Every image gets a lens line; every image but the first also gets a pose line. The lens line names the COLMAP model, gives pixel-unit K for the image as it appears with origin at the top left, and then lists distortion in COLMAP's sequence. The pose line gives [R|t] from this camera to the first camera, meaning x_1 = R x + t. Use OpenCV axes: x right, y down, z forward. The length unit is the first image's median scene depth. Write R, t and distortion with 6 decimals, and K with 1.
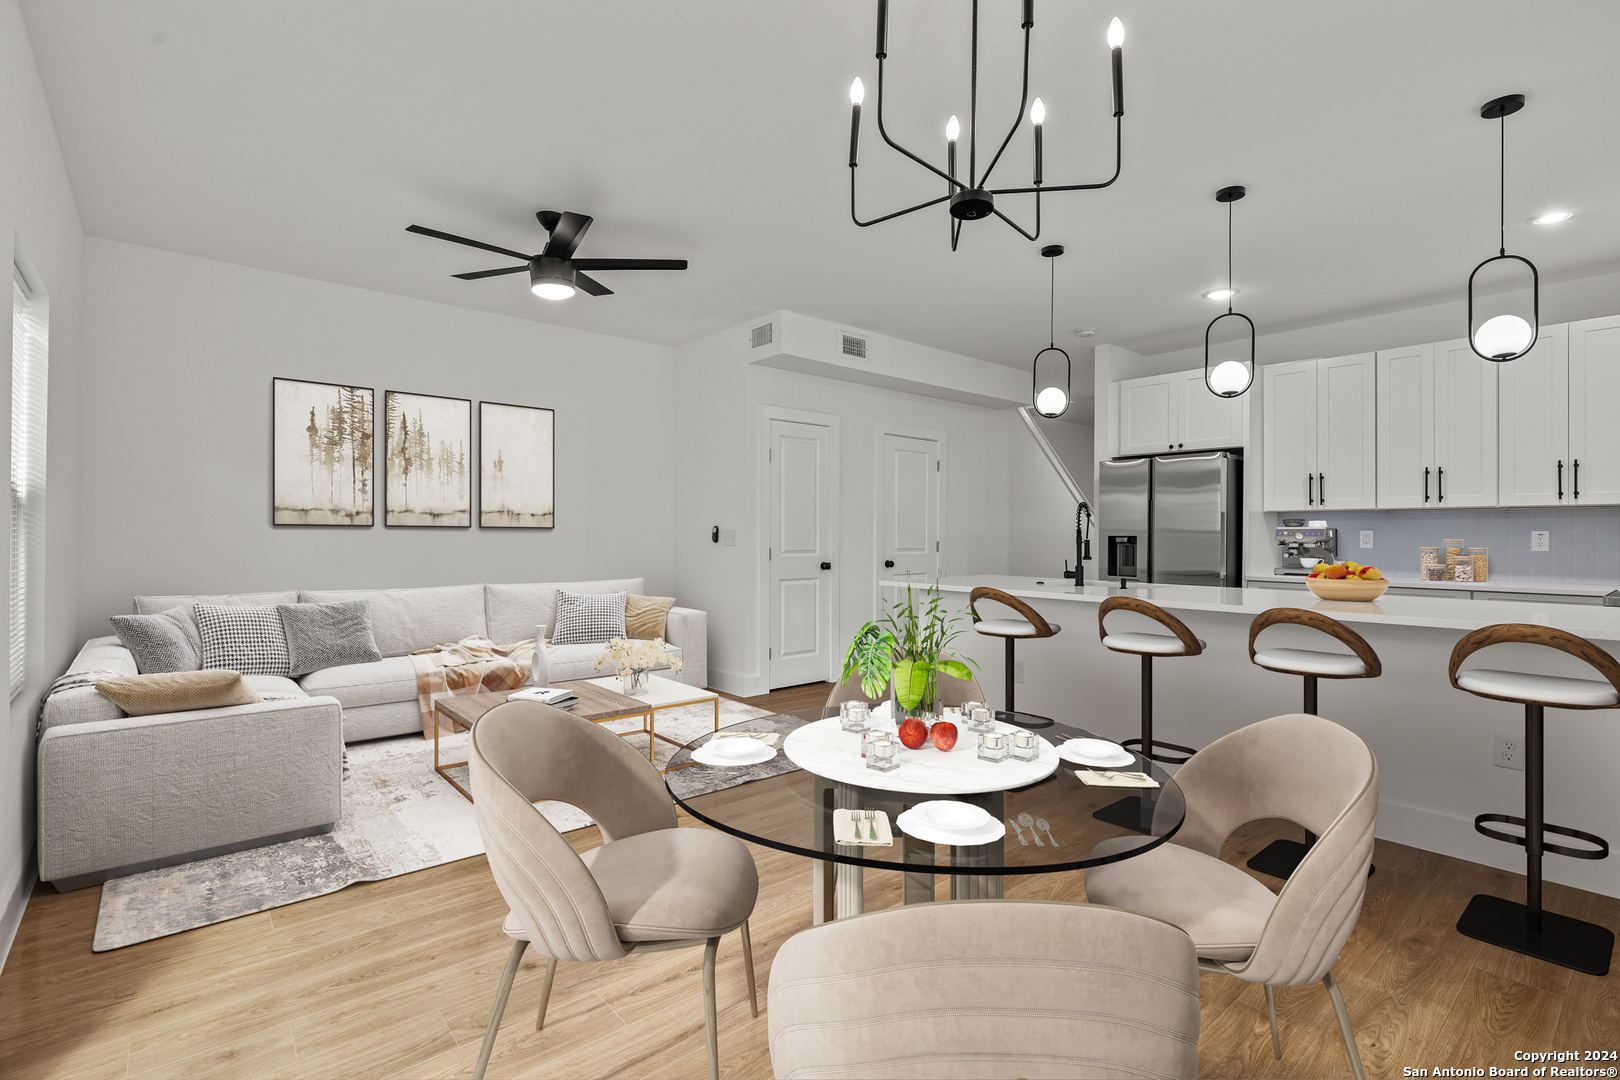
lens RADIAL K [[768.4, 0, 810.0], [0, 768.4, 540.0], [0, 0, 1]] dist [0.000810, 0.000234]
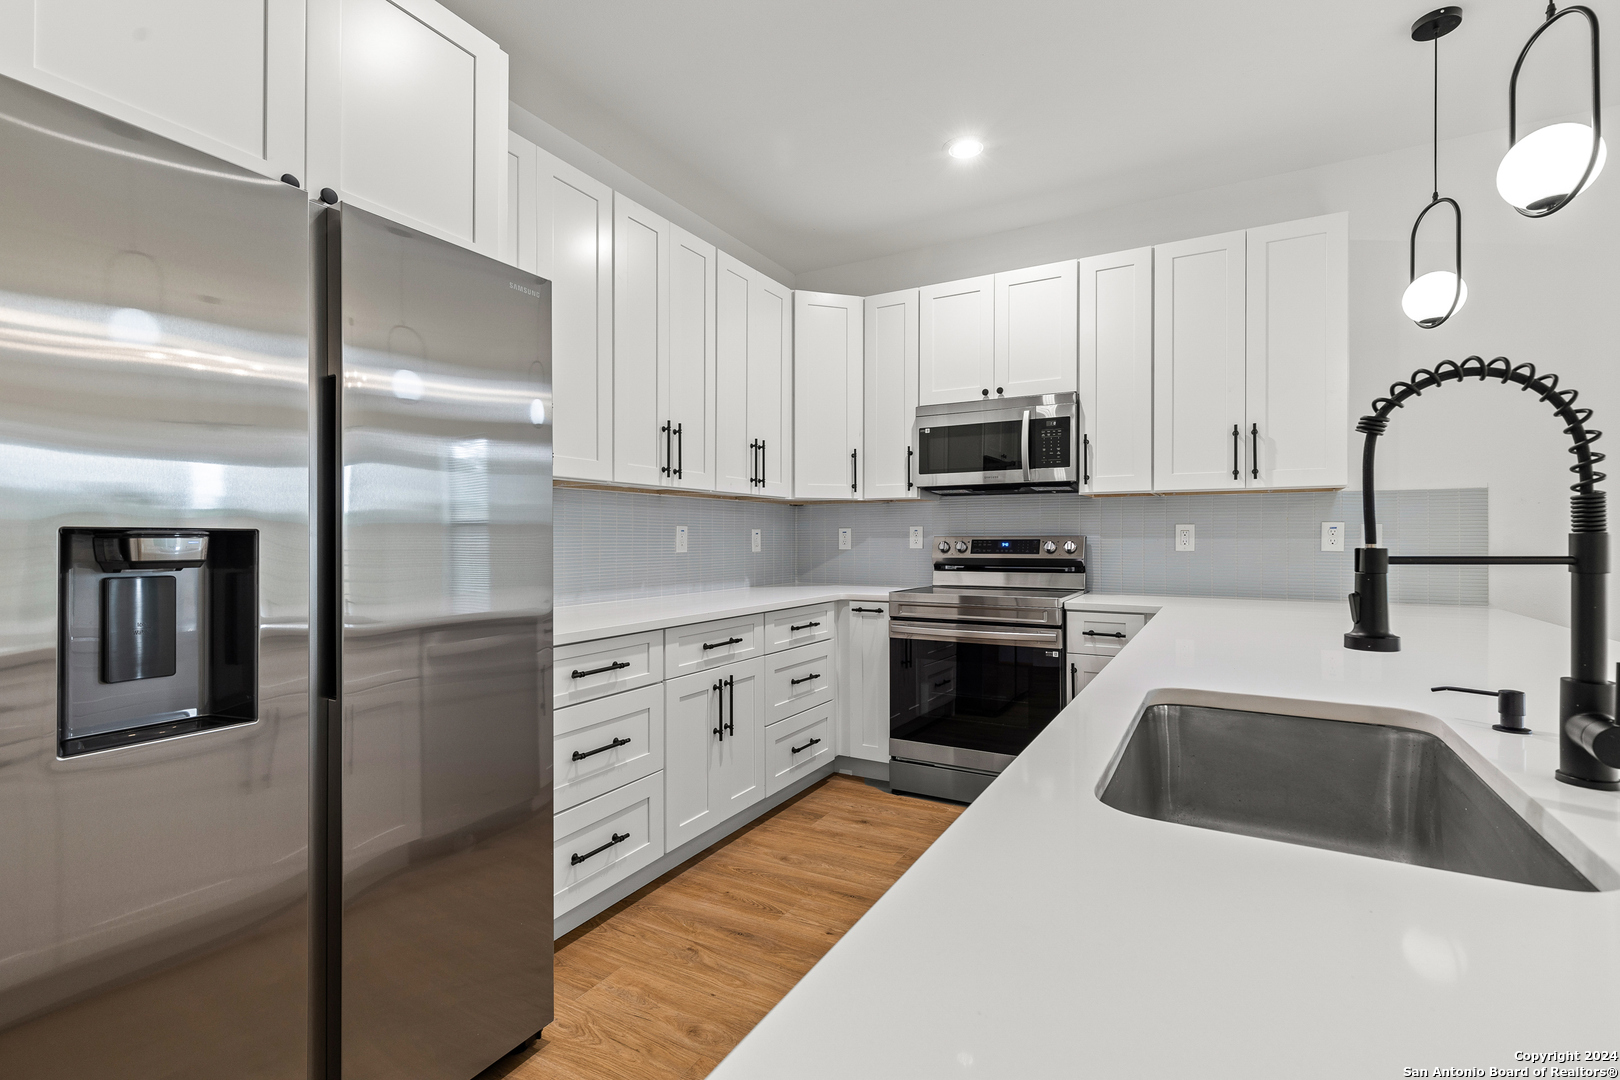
lens RADIAL K [[702.6, 0, 801.0], [0, 702.6, 568.3], [0, 0, 1]] dist [0.000021, 0.000186]
pose [[-0.358133, -0.048913, 0.932388, 0.195148], [-0.001205, 0.998650, 0.051926, -0.005060], [-0.933670, 0.017473, -0.357709, 0.971223]]
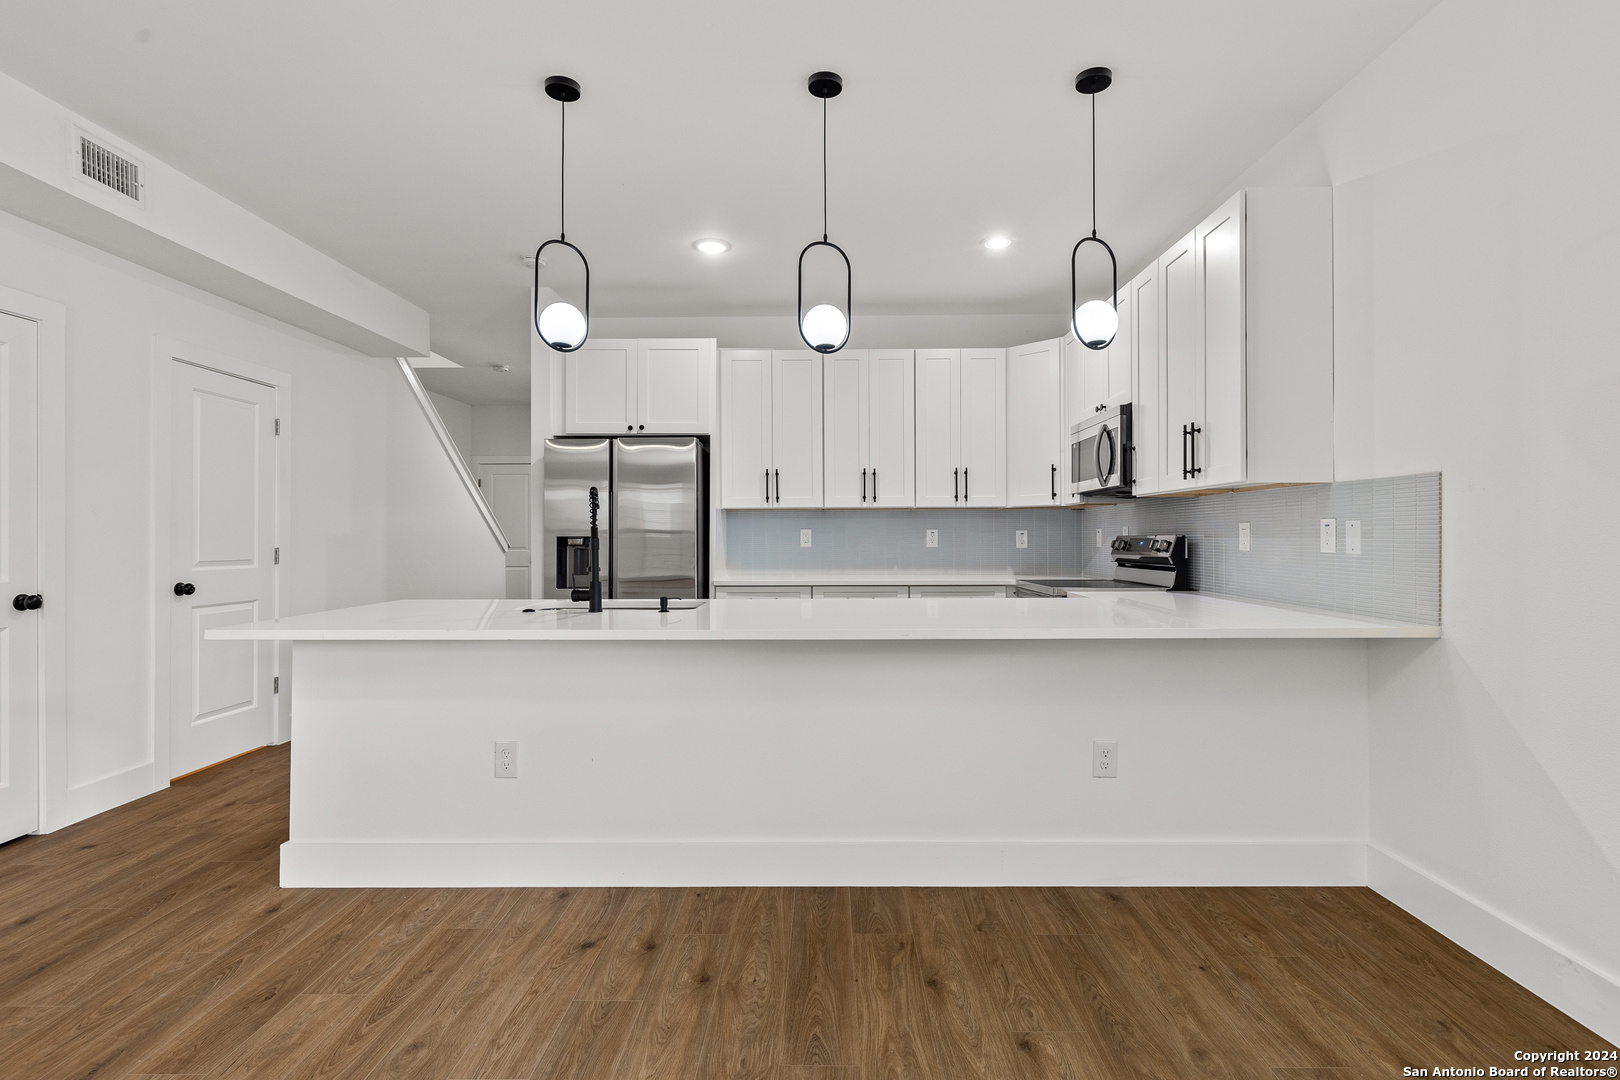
lens RADIAL K [[768.4, 0, 810.0], [0, 768.4, 540.0], [0, 0, 1]] dist [0.000810, 0.000234]
pose [[0.655322, -0.014809, 0.755205, -0.027989], [0.010206, 0.999890, 0.010751, -0.008599], [-0.755281, 0.000663, 0.655401, 0.329217]]
